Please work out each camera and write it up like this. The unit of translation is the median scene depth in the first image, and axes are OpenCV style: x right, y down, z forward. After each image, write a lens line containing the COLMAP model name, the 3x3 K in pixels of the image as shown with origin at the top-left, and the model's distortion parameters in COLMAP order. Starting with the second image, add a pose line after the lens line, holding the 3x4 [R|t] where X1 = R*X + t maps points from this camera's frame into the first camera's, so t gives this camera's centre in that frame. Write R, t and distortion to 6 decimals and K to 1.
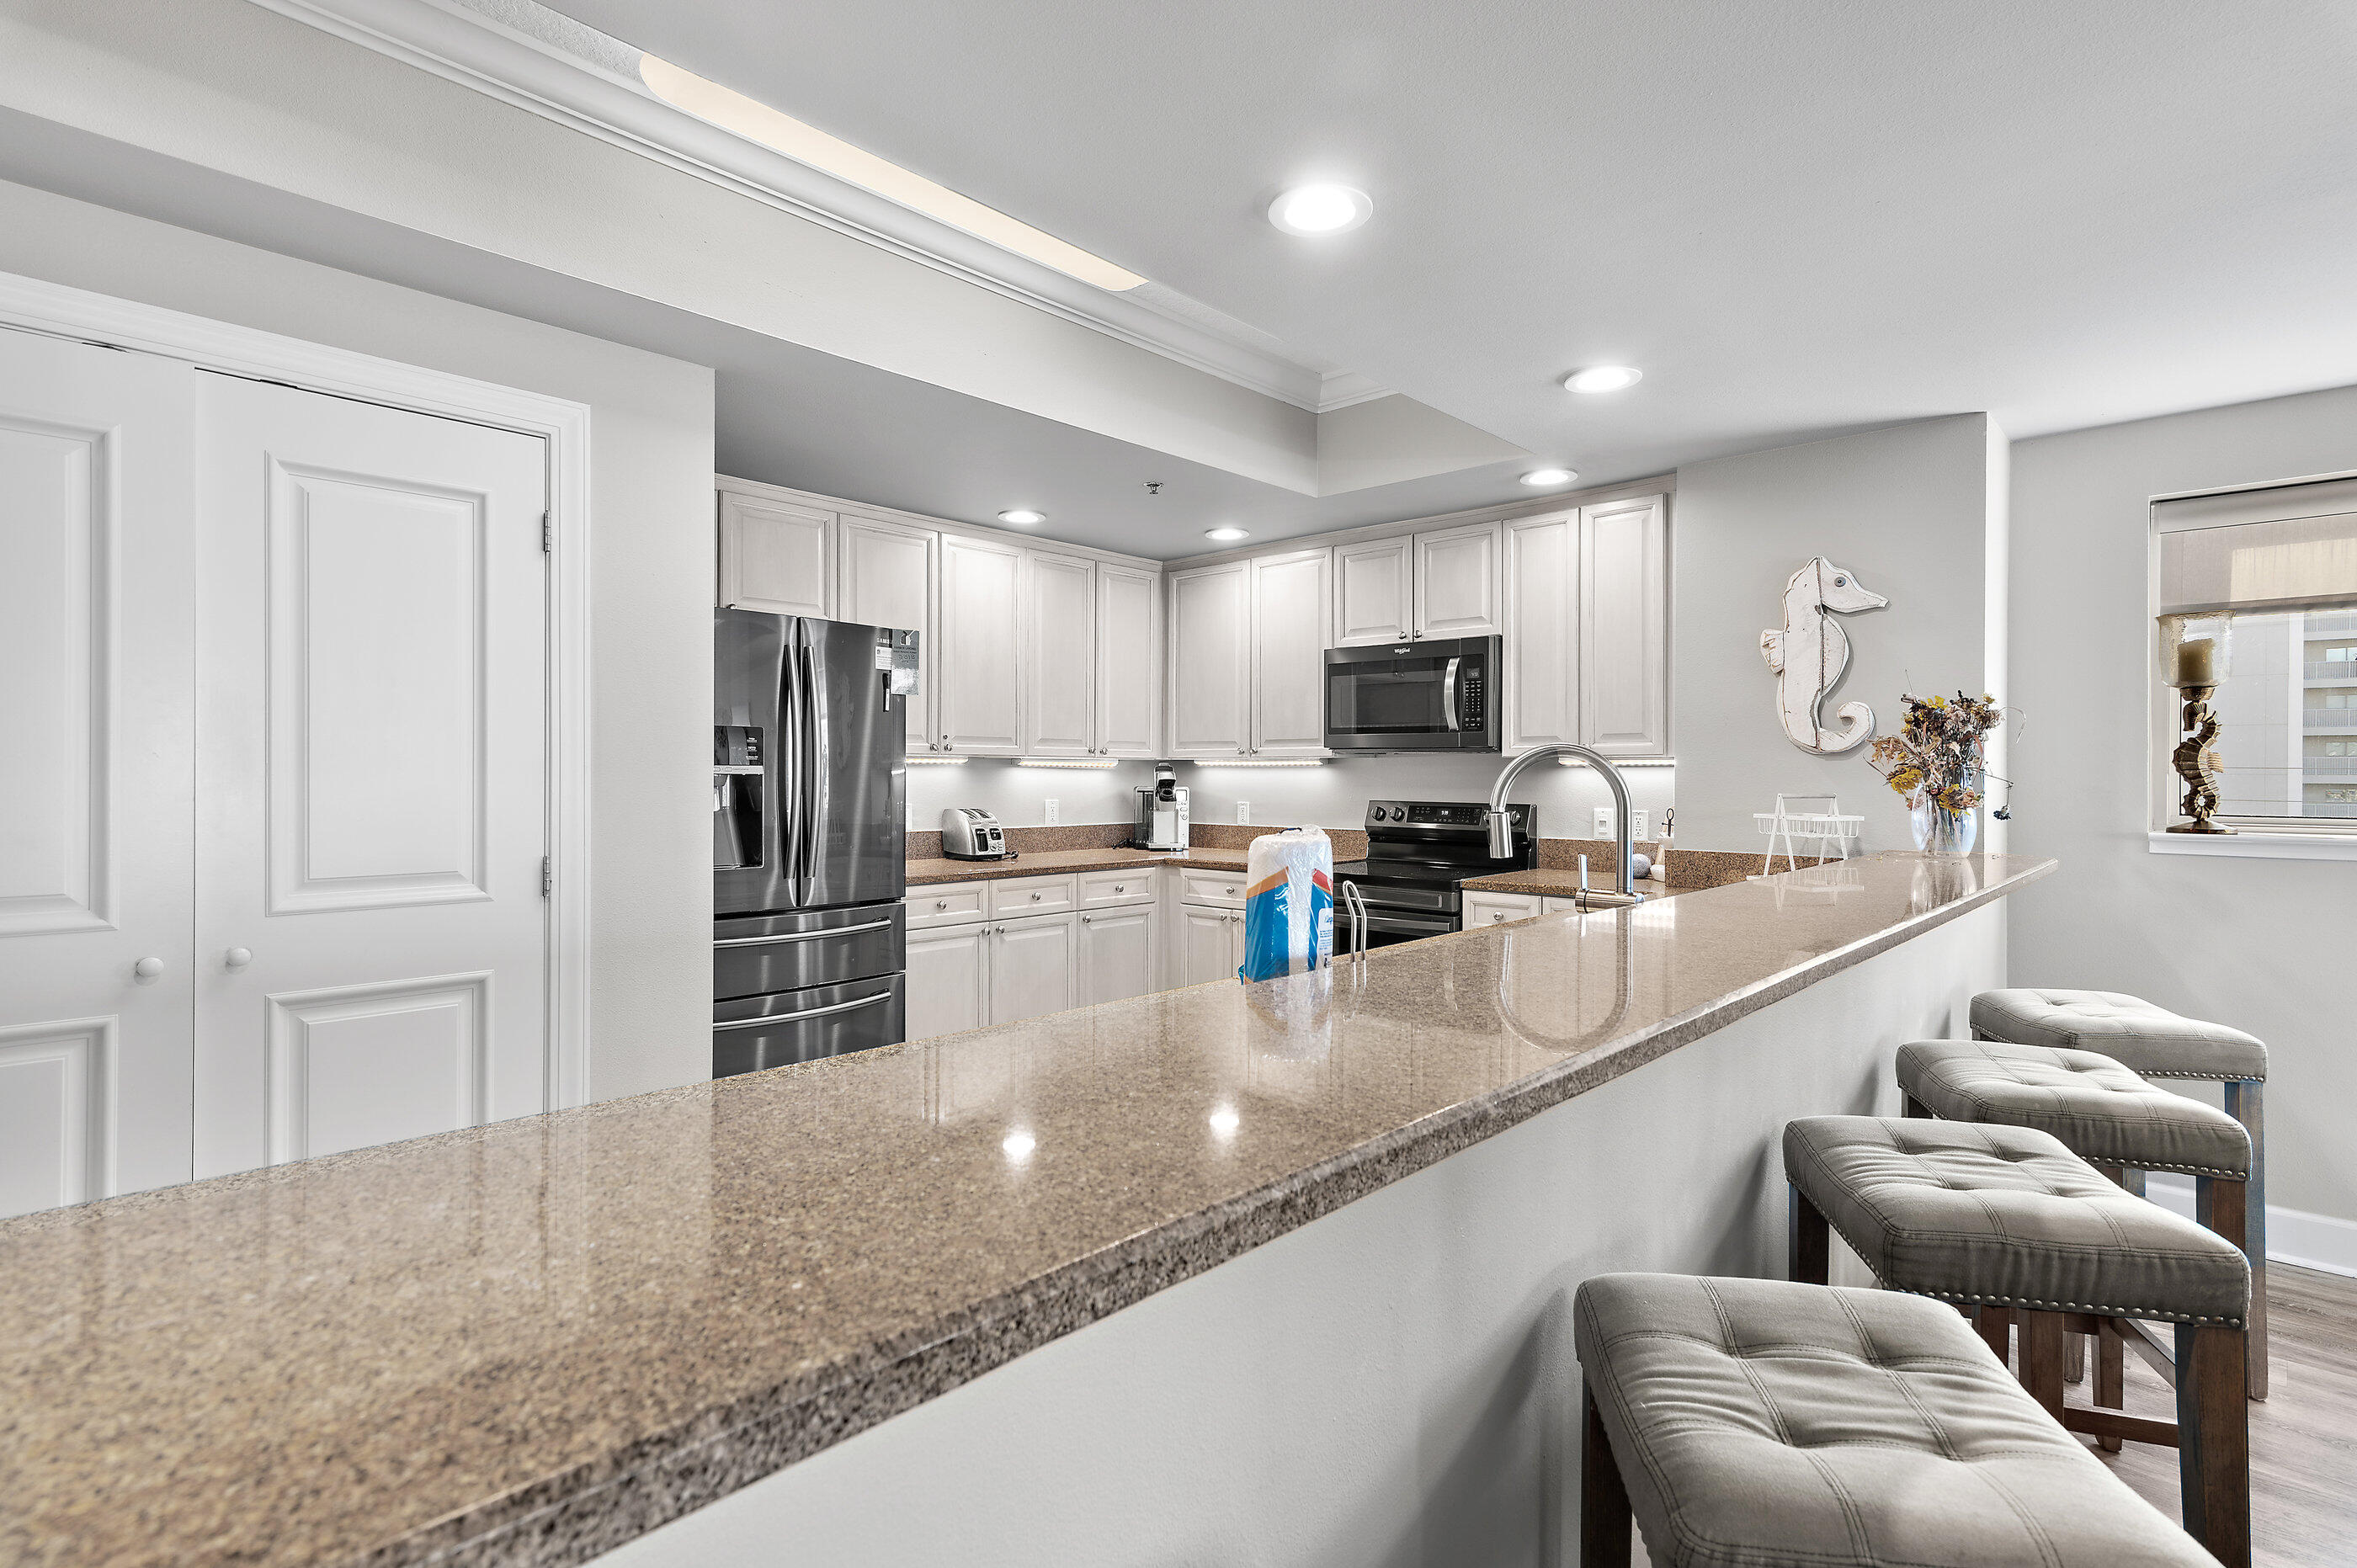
lens RADIAL K [[1192.5, 0, 1175.9], [0, 1192.5, 778.4], [0, 0, 1]] dist [0.018814, -0.000033]
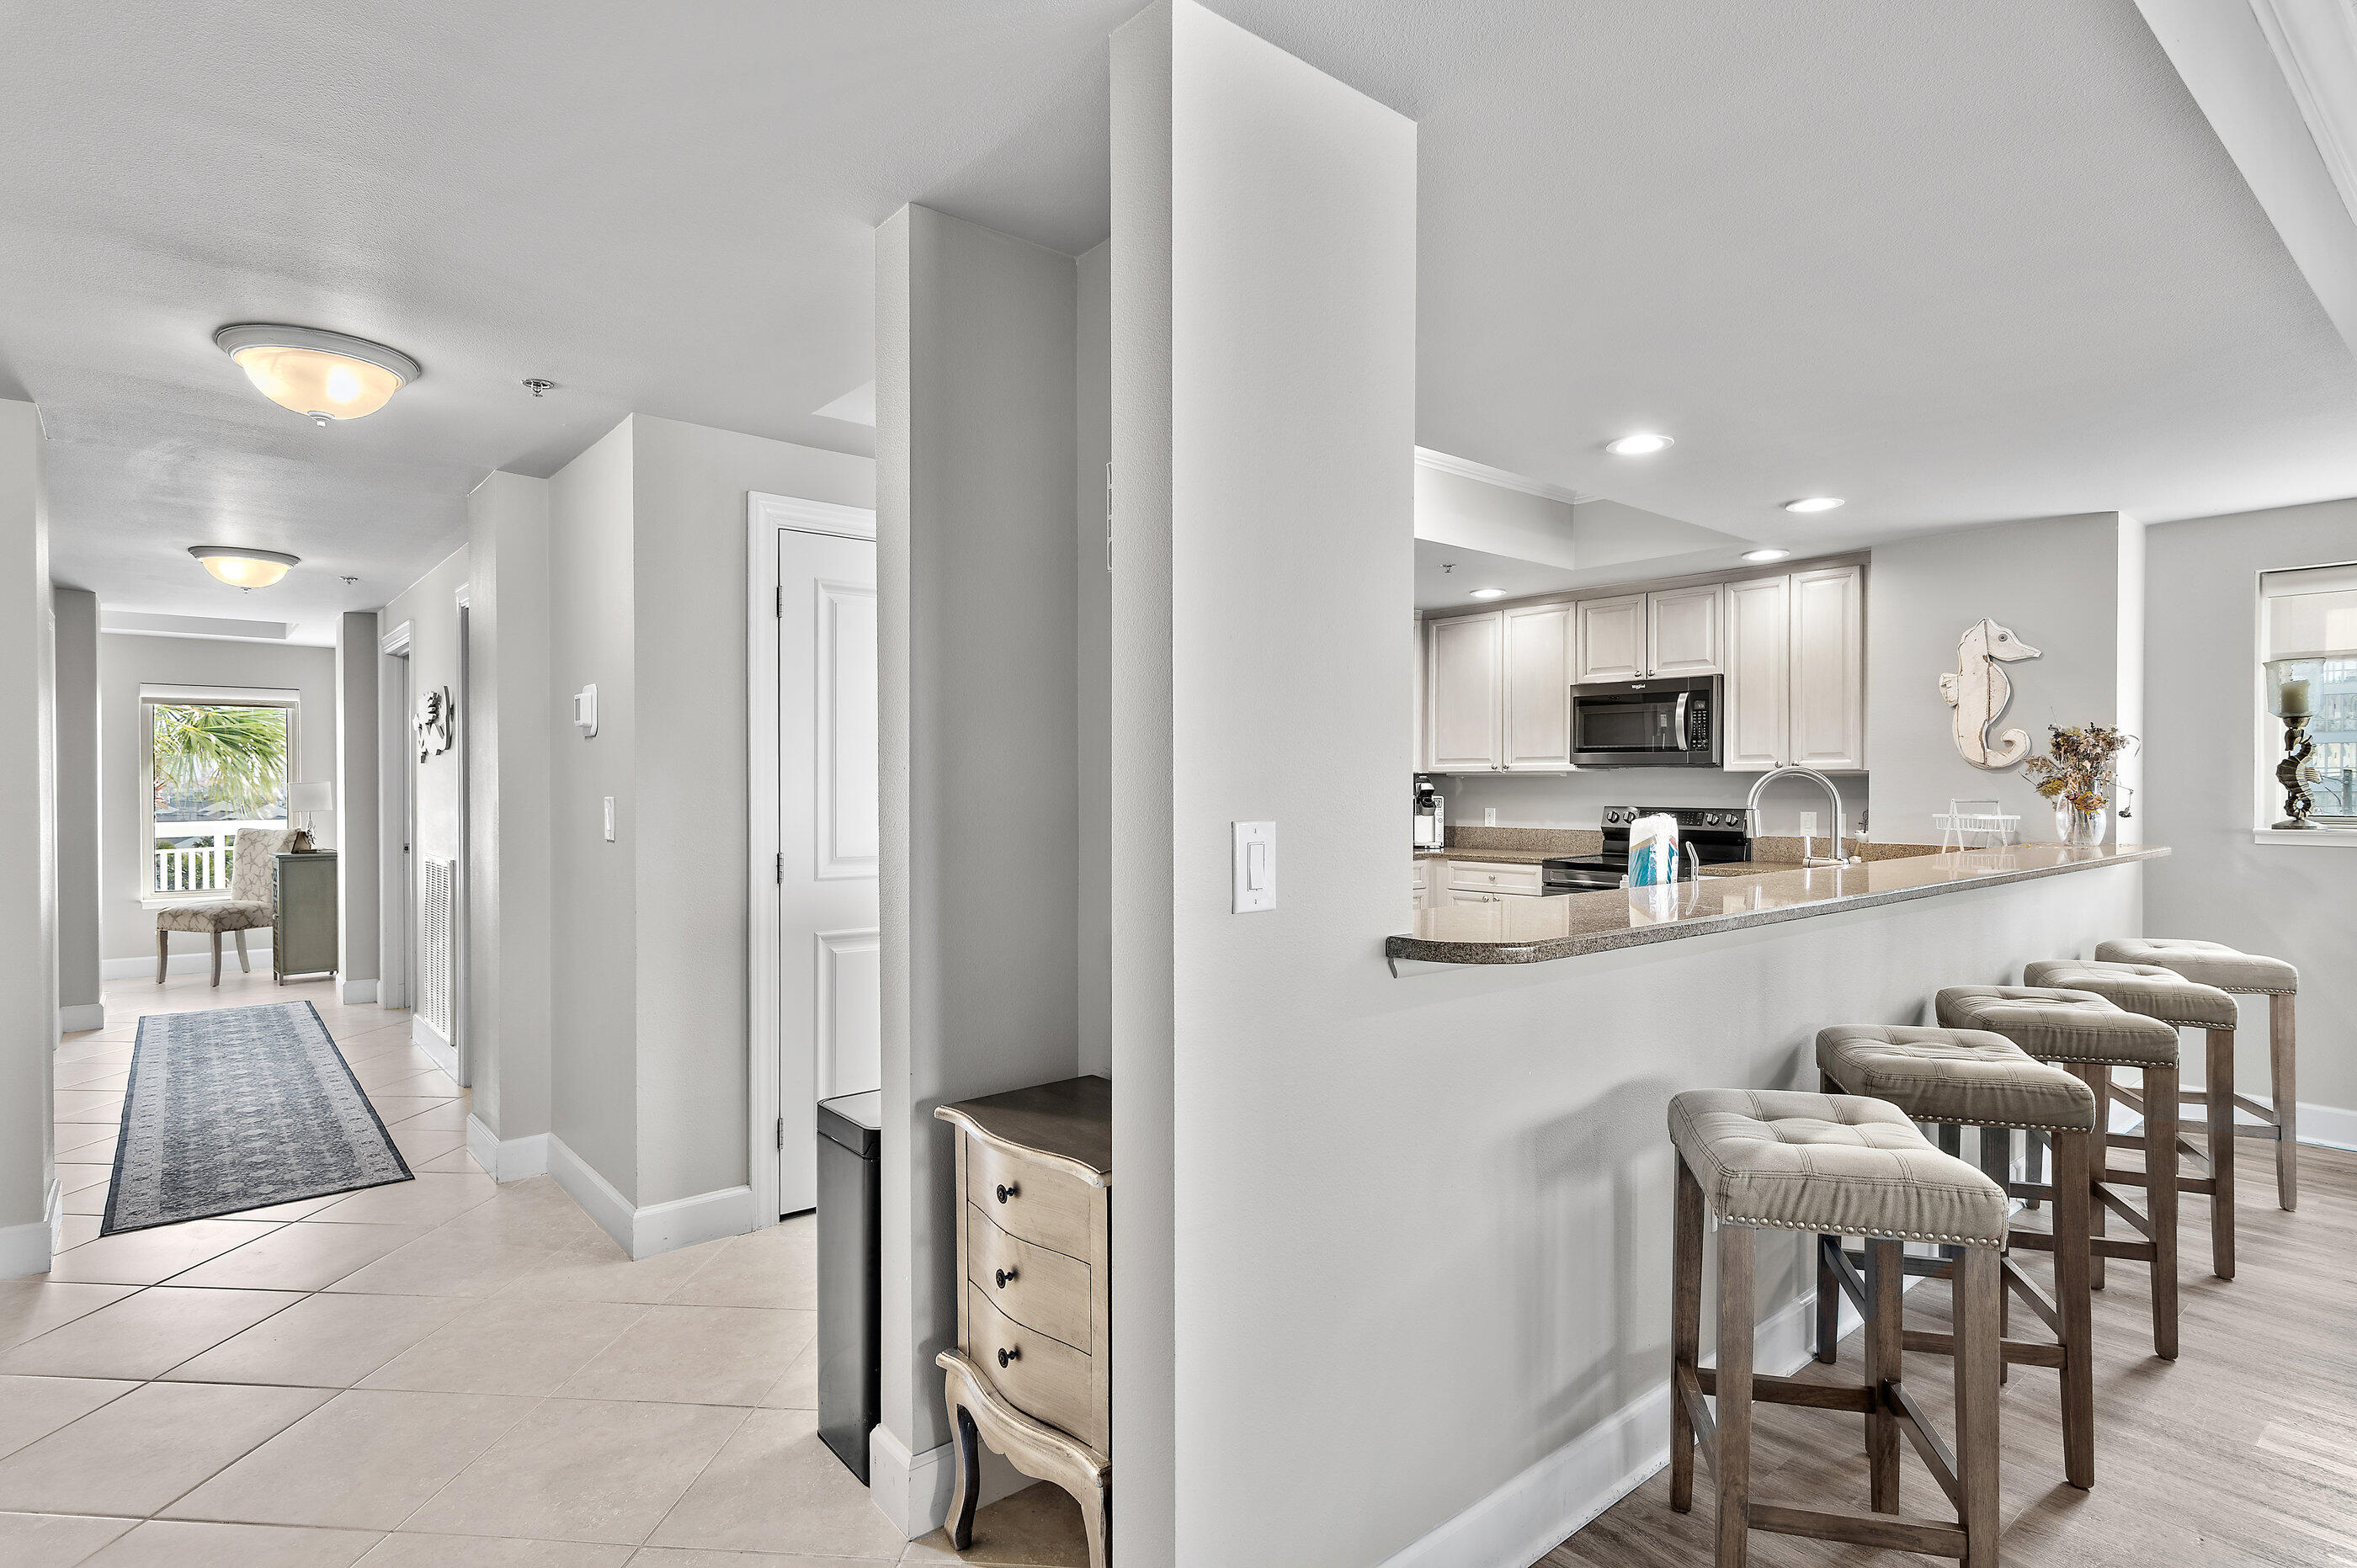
lens RADIAL K [[1200.6, 0, 1177.5], [0, 1200.6, 793.2], [0, 0, 1]] dist [0.008310, 0.000157]
pose [[0.991750, -0.001023, -0.128182, -0.178891], [0.001407, 0.999995, 0.002901, 0.001205], [0.128178, -0.003057, 0.991746, -0.437893]]
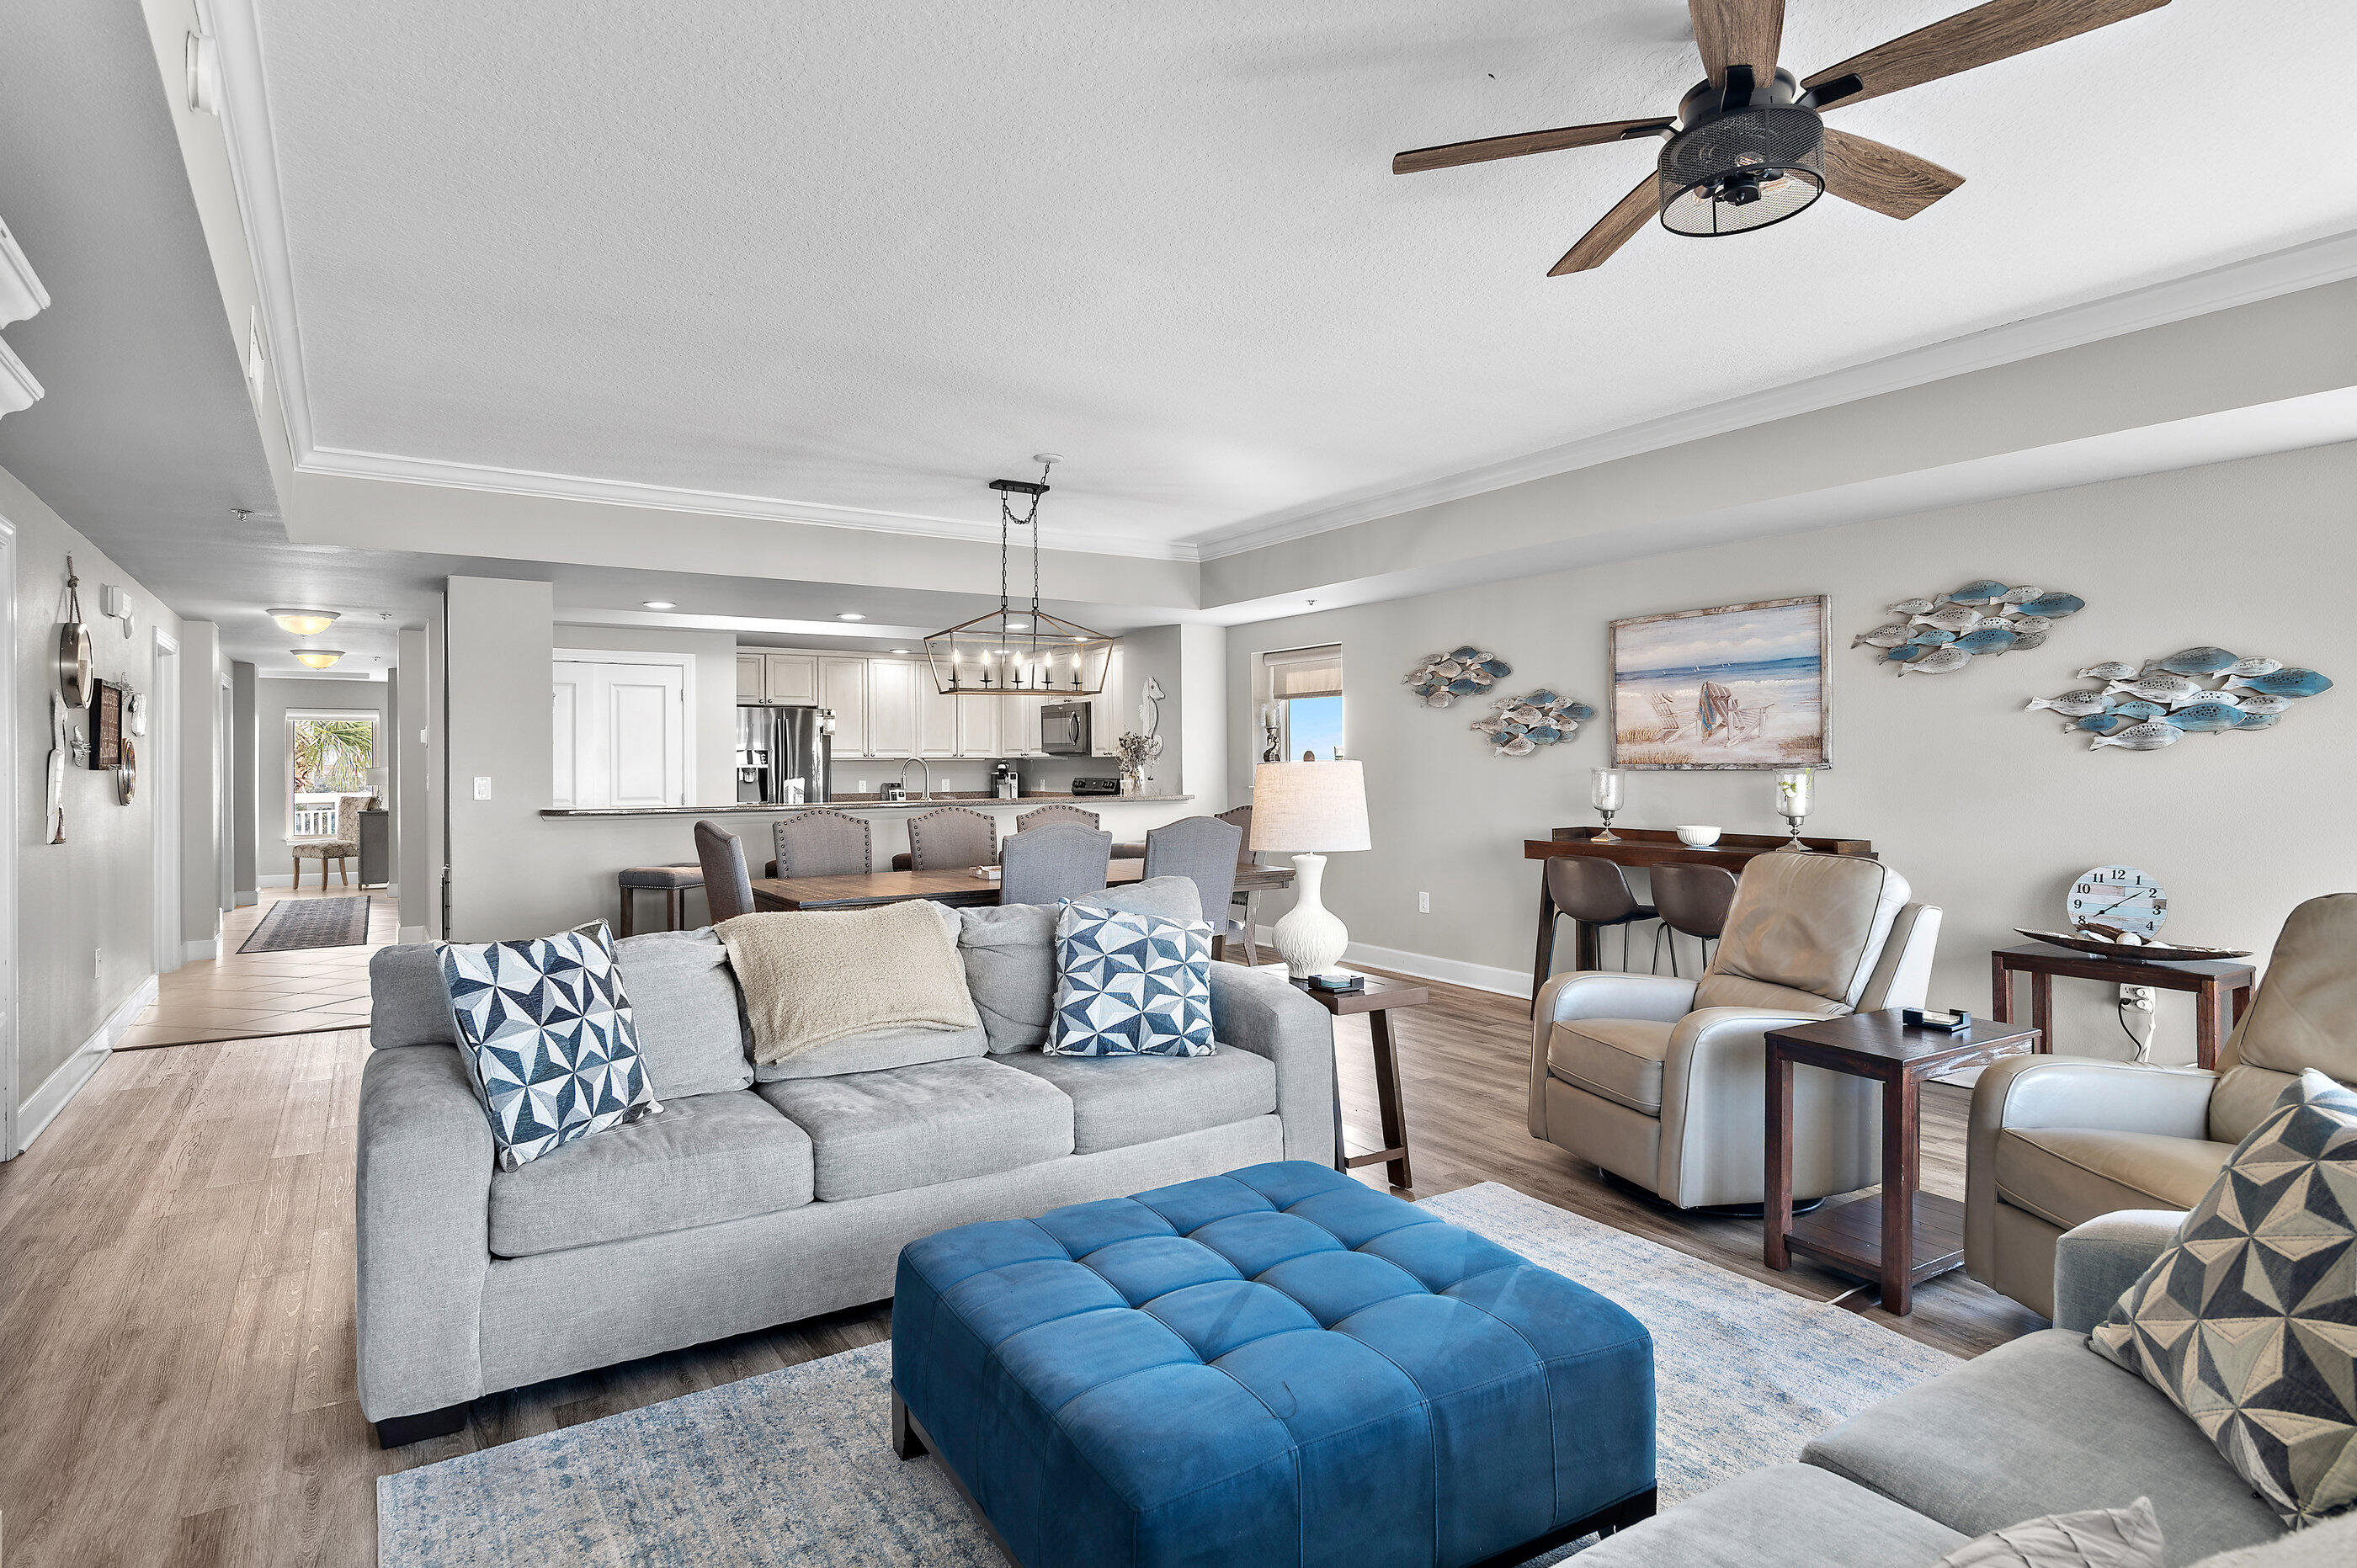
lens RADIAL K [[1255.3, 0, 1176.1], [0, 1255.3, 756.5], [0, 0, 1]] dist [0.011535, -0.001343]
pose [[0.968108, -0.007153, -0.250432, 1.366175], [0.004321, 0.999920, -0.011857, 0.011171], [0.250497, 0.010397, 0.968061, -1.616003]]
